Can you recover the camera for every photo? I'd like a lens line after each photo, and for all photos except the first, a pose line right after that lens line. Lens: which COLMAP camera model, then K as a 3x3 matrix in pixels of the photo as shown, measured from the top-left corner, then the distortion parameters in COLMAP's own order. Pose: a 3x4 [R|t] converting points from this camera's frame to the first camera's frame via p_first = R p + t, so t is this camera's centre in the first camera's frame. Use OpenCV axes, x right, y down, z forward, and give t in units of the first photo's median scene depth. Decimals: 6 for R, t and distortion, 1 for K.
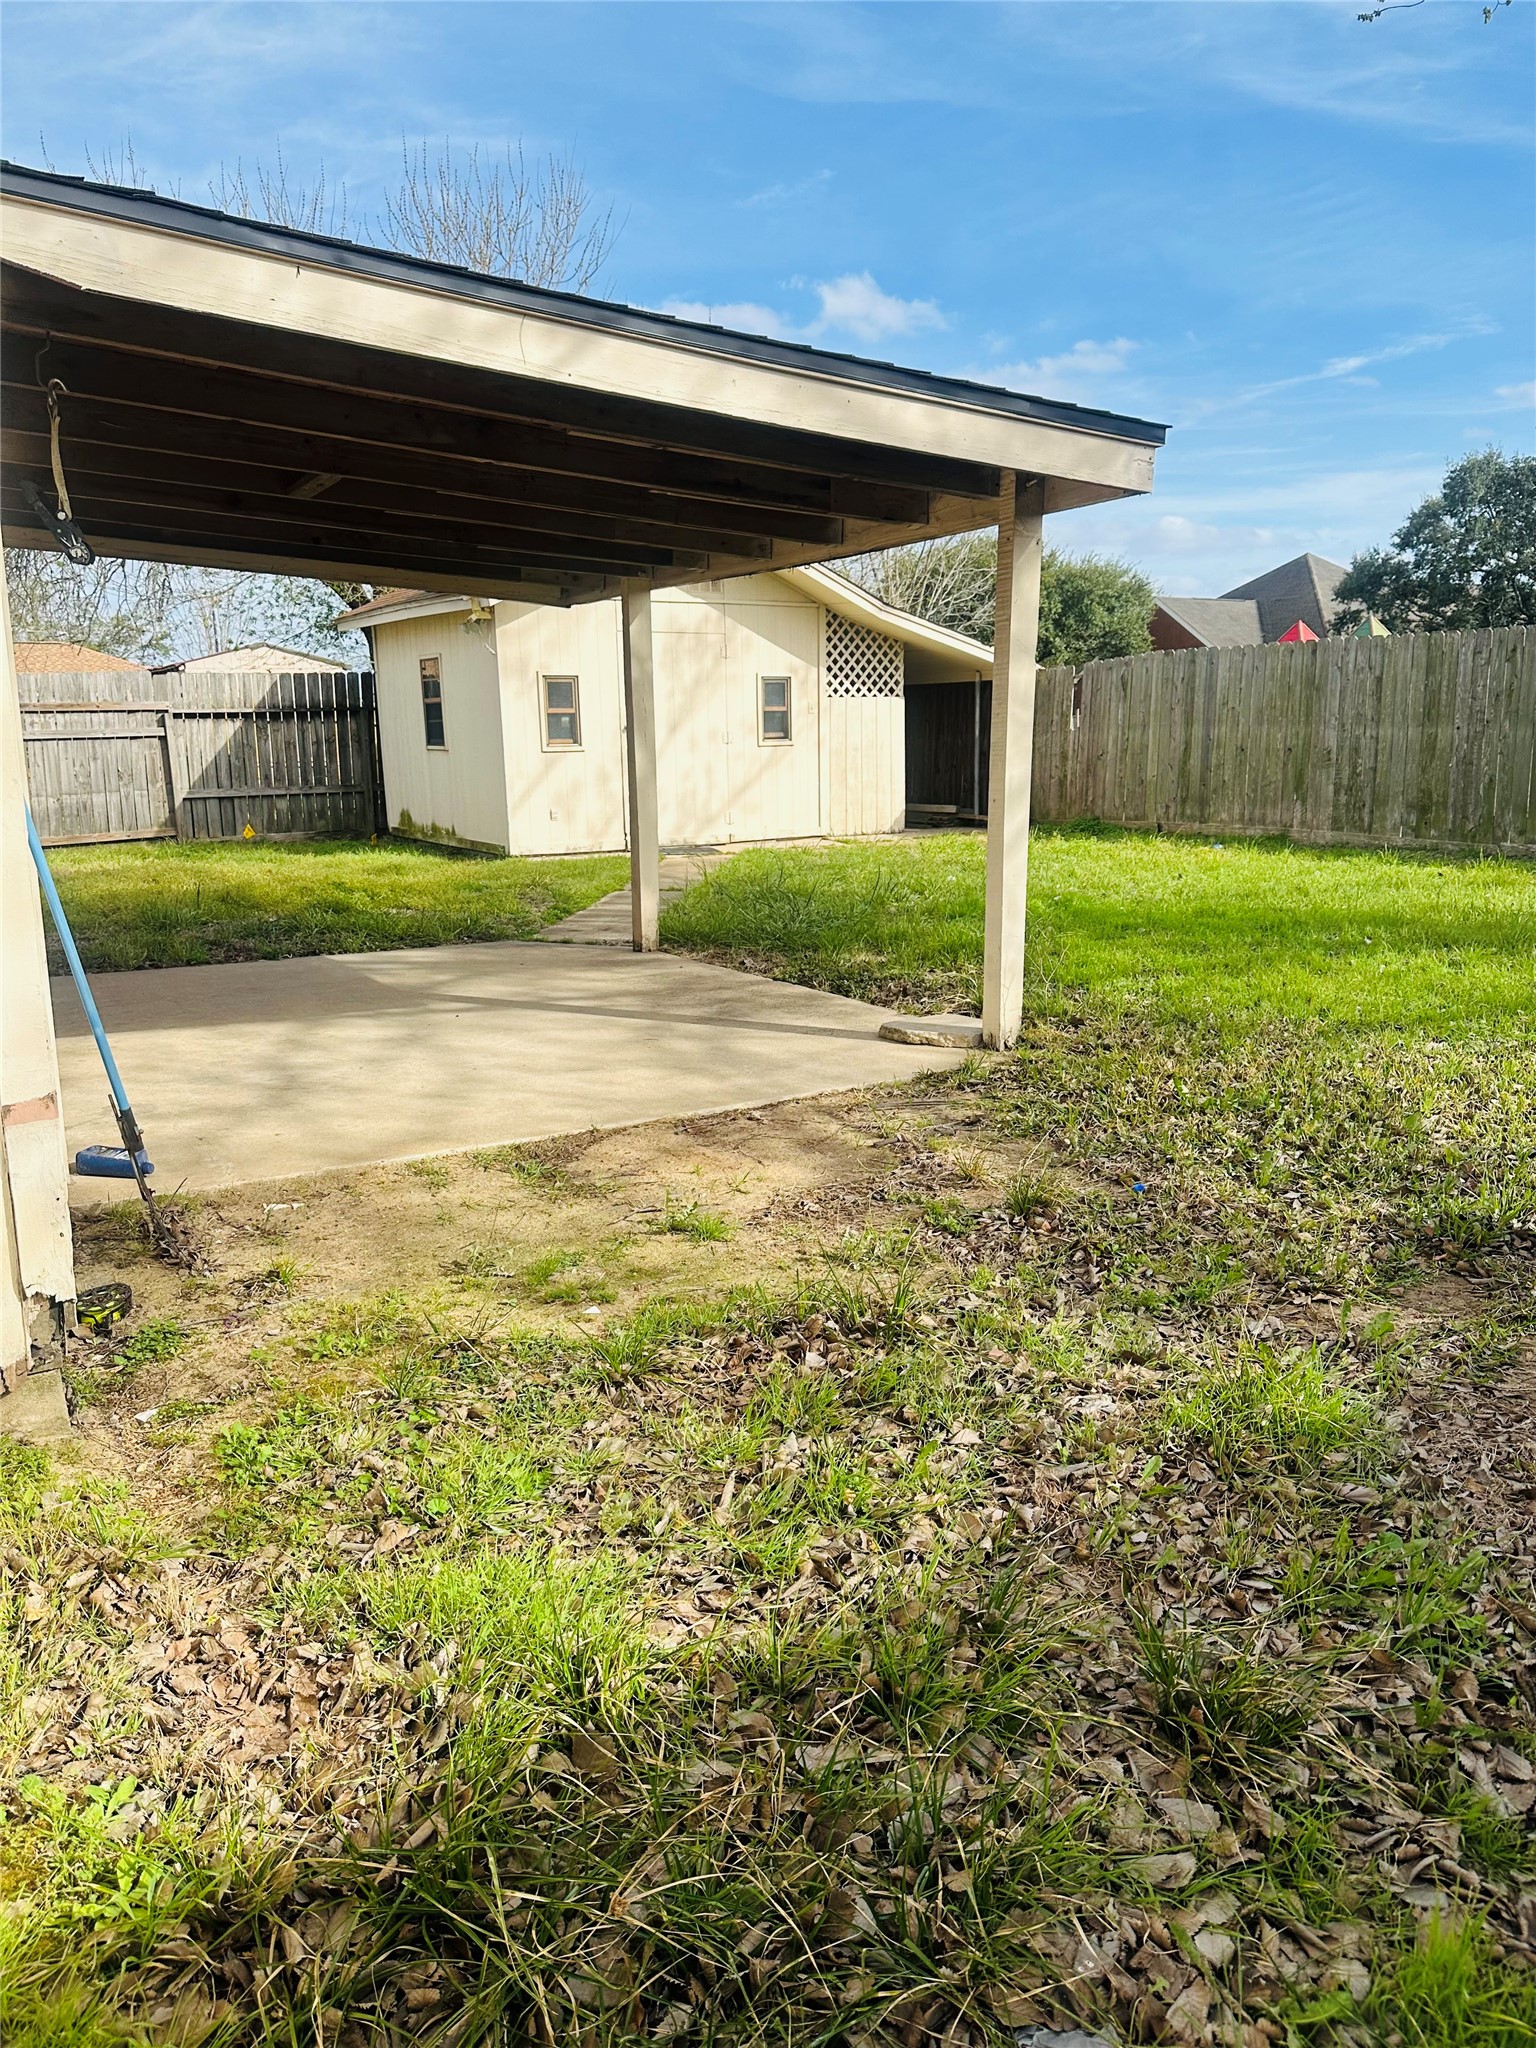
lens RADIAL K [[1431.1, 0, 768.0], [0, 1431.1, 1024.0], [0, 0, 1]] dist [0.223121, -0.472541]
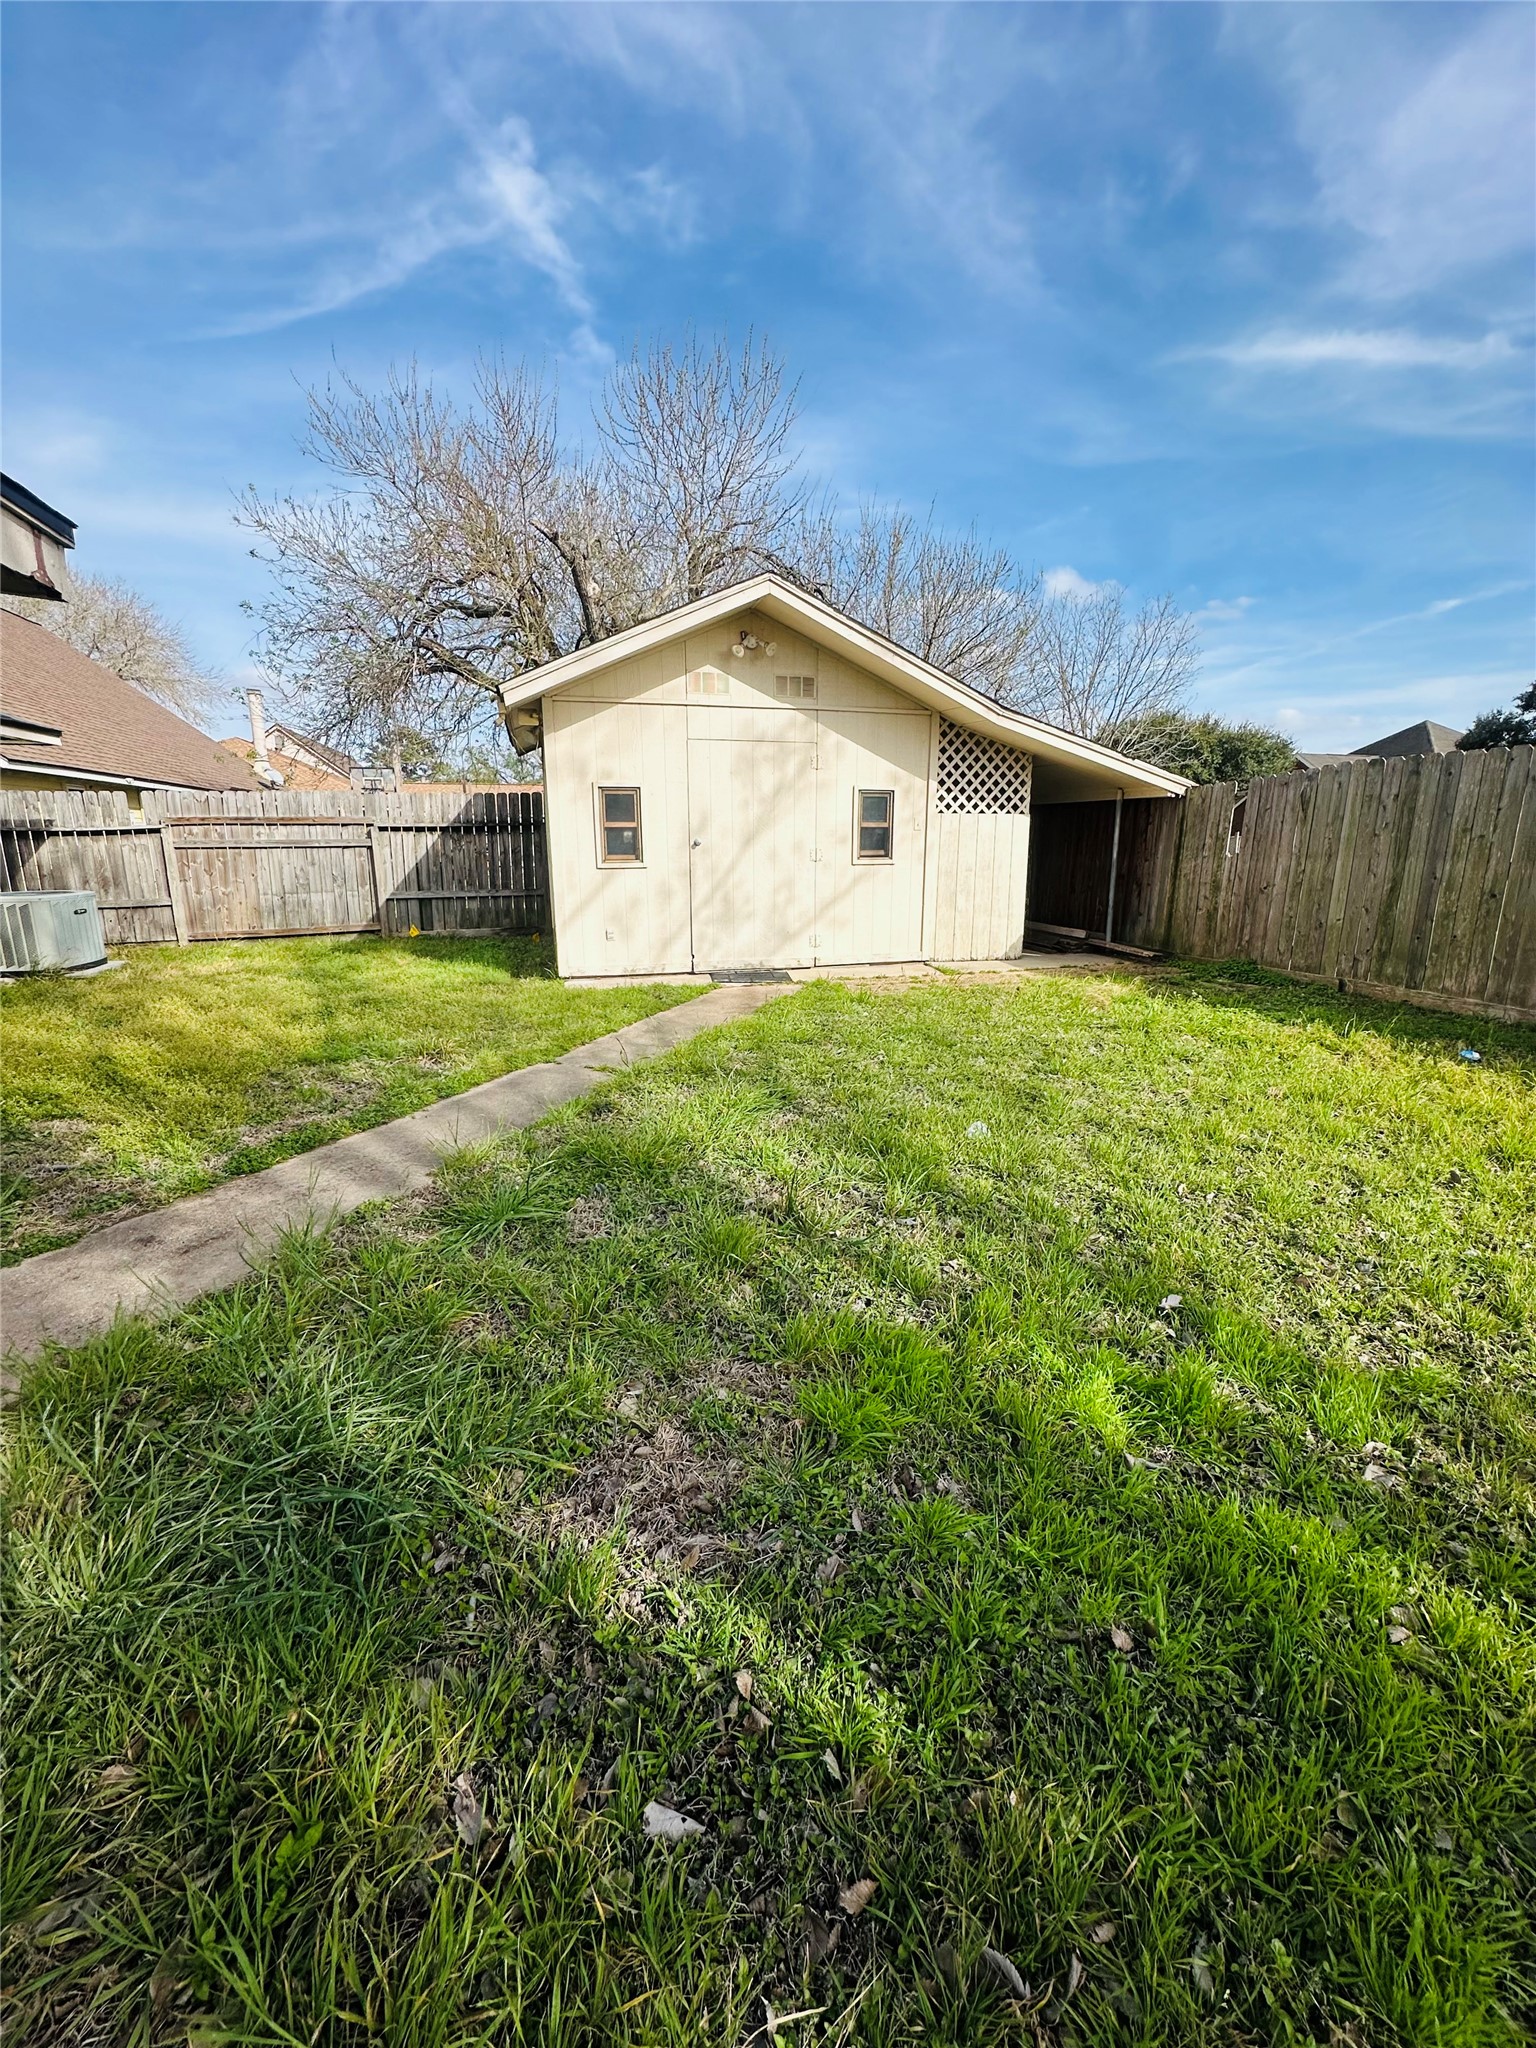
lens RADIAL K [[834.8, 0, 768.0], [0, 834.8, 1024.0], [0, 0, 1]] dist [-0.001814, -0.000065]
pose [[0.958881, 0.077638, -0.272984, 0.091112], [-0.072541, 0.996951, 0.028732, -0.098345], [0.274383, -0.007748, 0.961589, 0.452905]]
